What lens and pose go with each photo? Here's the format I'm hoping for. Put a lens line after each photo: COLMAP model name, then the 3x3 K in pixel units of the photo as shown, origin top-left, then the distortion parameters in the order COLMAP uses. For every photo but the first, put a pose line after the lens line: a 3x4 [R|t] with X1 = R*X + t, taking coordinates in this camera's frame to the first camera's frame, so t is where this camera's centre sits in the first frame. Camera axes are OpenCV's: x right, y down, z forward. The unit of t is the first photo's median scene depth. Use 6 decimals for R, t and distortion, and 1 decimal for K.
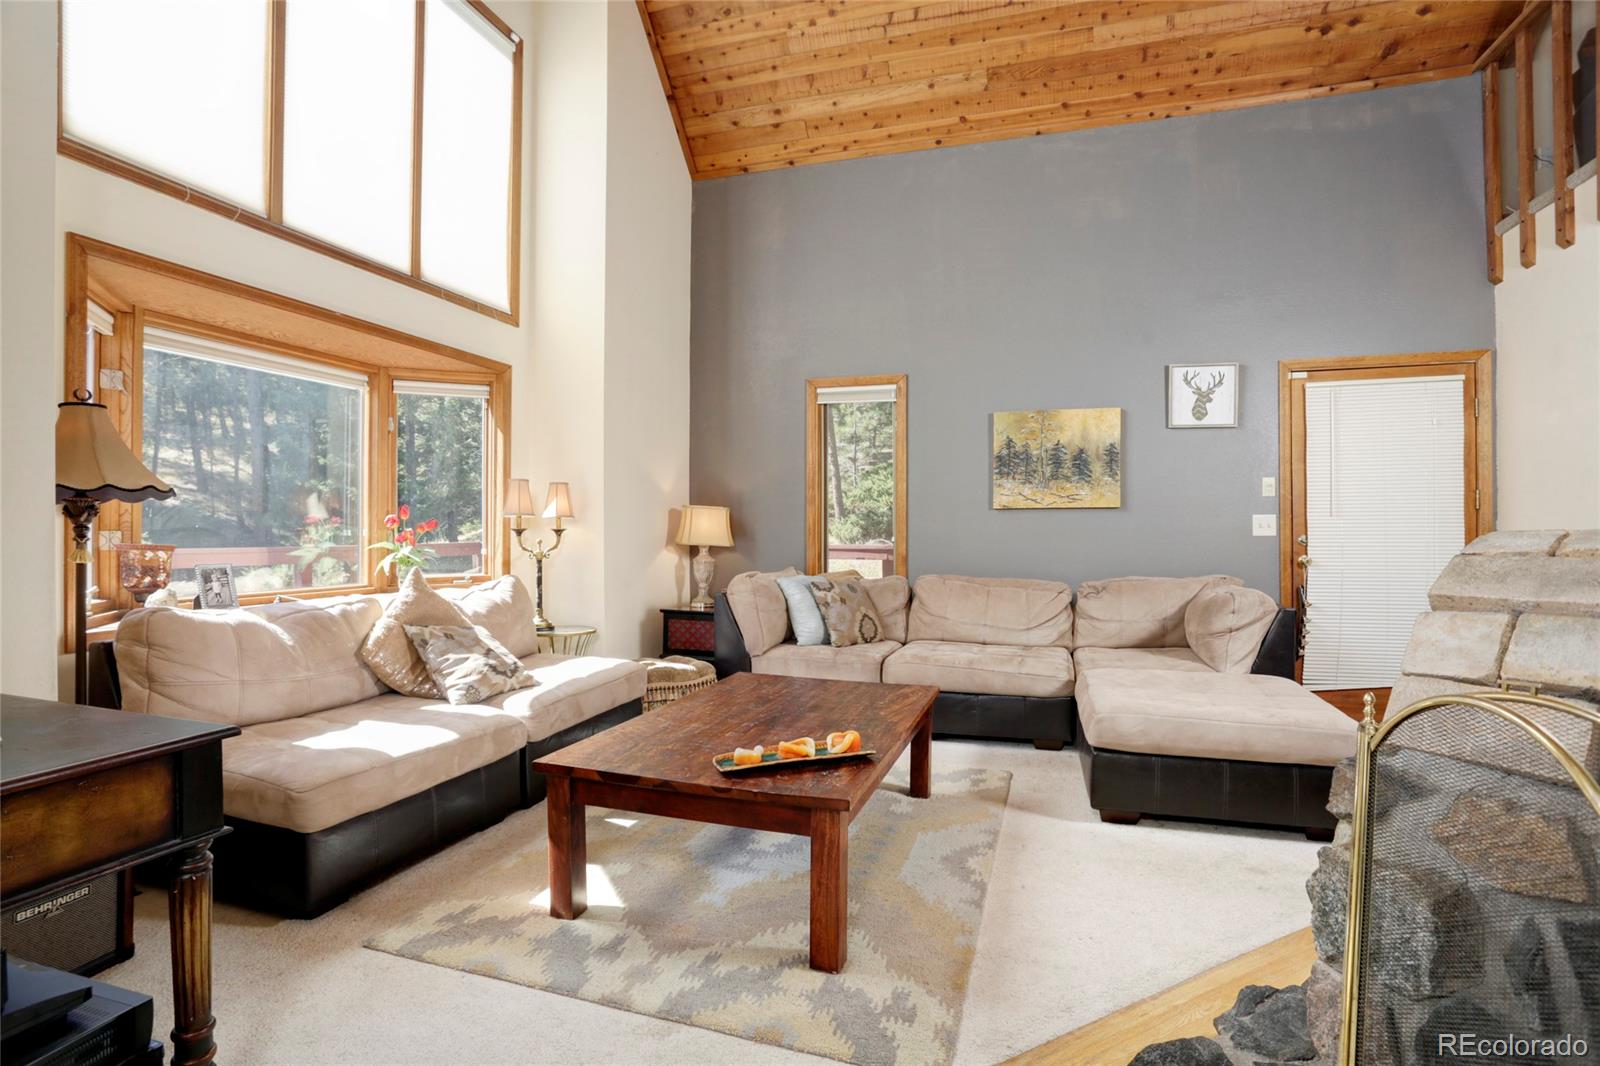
lens RADIAL K [[790.1, 0, 800.7], [0, 790.1, 534.7], [0, 0, 1]] dist [-0.041334, 0.002004]
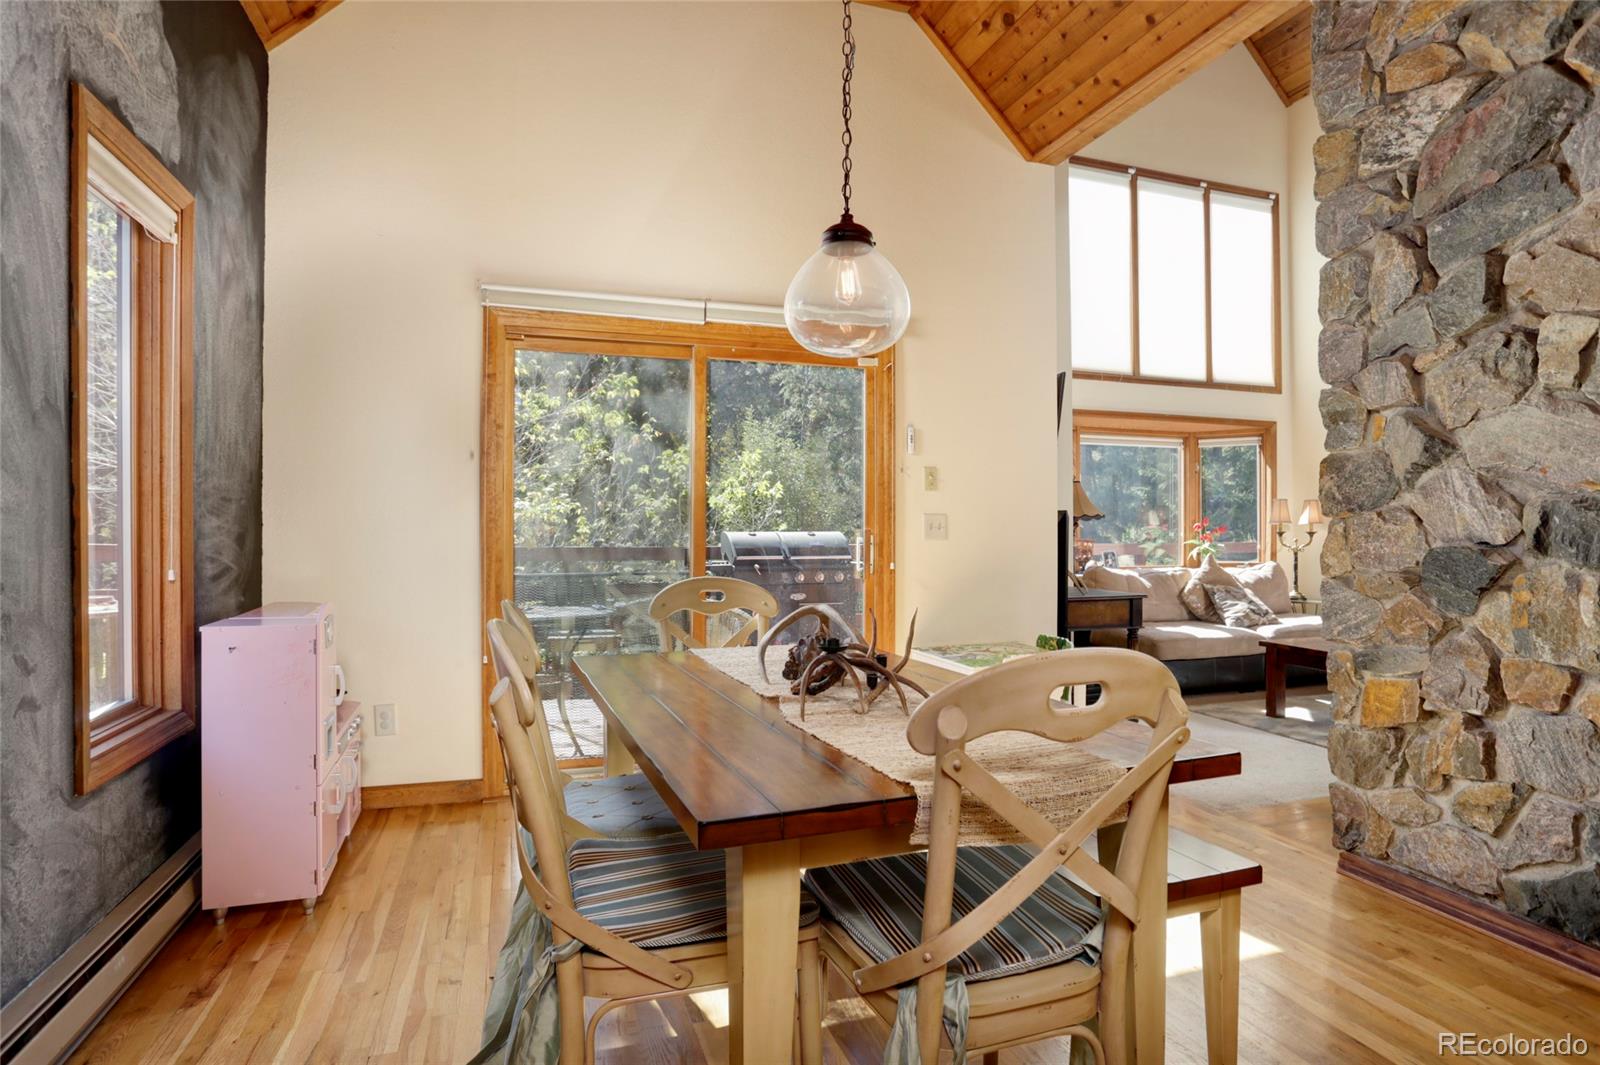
lens RADIAL K [[825.5, 0, 804.1], [0, 825.5, 533.6], [0, 0, 1]] dist [-0.044198, -0.000505]
pose [[0.593694, -0.002405, -0.804687, 0.445030], [-0.001877, 0.999989, -0.004374, 0.006070], [0.804688, 0.004107, 0.593683, -0.830921]]
